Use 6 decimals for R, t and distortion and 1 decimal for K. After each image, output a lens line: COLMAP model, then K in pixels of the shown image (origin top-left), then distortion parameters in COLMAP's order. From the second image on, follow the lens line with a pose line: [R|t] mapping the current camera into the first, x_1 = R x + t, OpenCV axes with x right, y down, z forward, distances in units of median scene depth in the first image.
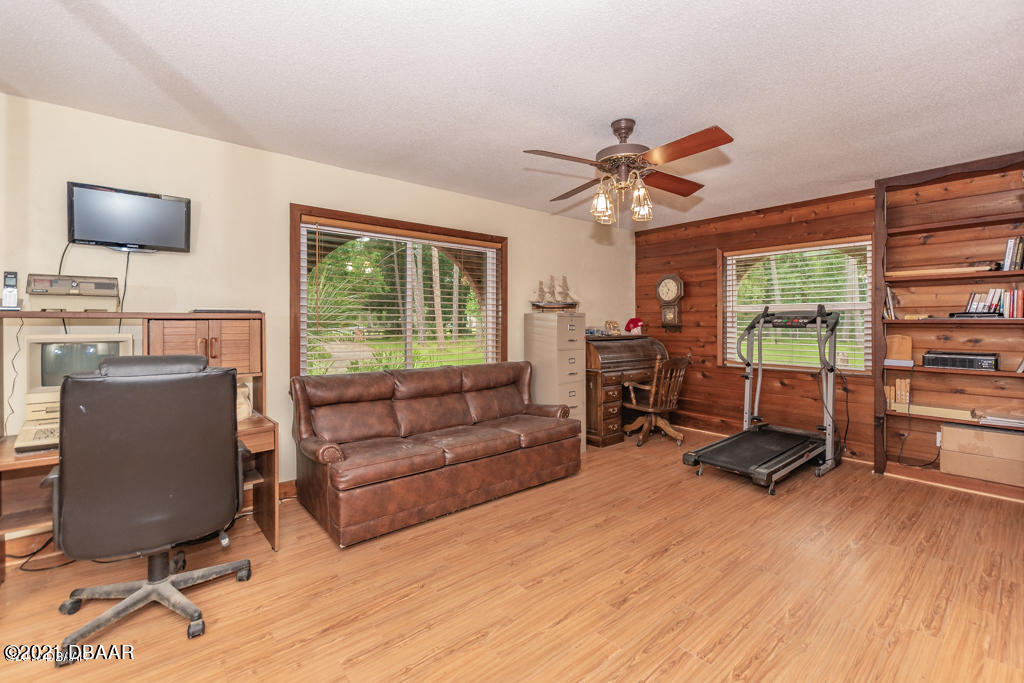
lens RADIAL K [[442.5, 0, 510.8], [0, 442.5, 322.2], [0, 0, 1]] dist [0.001125, 0.000189]
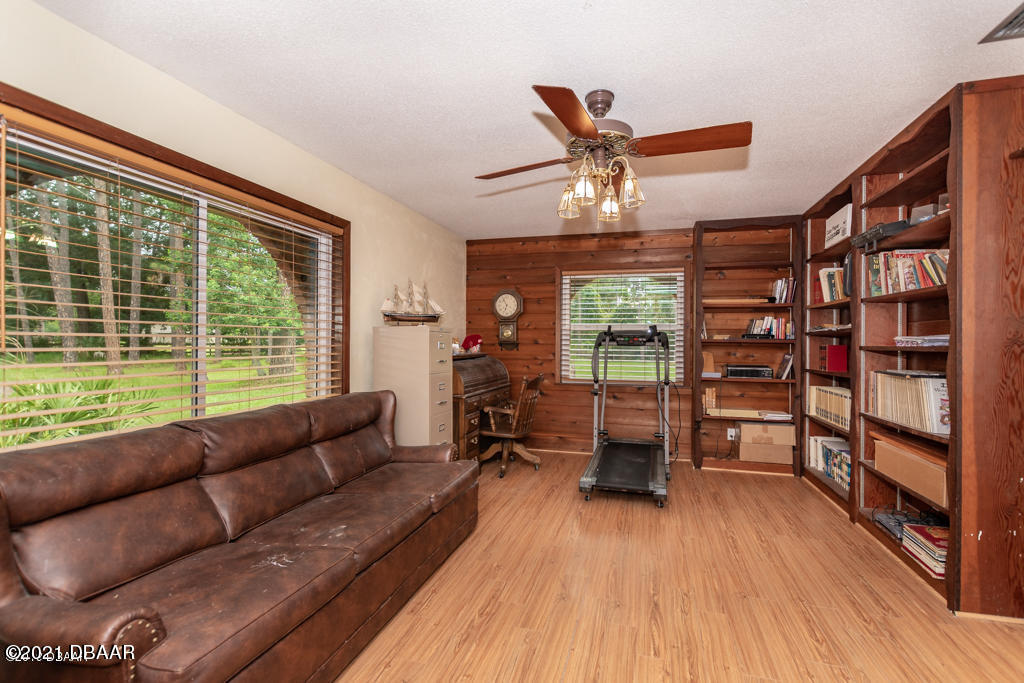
lens RADIAL K [[446.4, 0, 526.9], [0, 446.4, 341.3], [0, 0, 1]] dist [0.000562, 0.000328]
pose [[0.821668, 0.005563, 0.569939, -0.192284], [-0.009188, 0.999952, 0.003485, 0.000320], [-0.569892, -0.008100, 0.821680, 0.234197]]
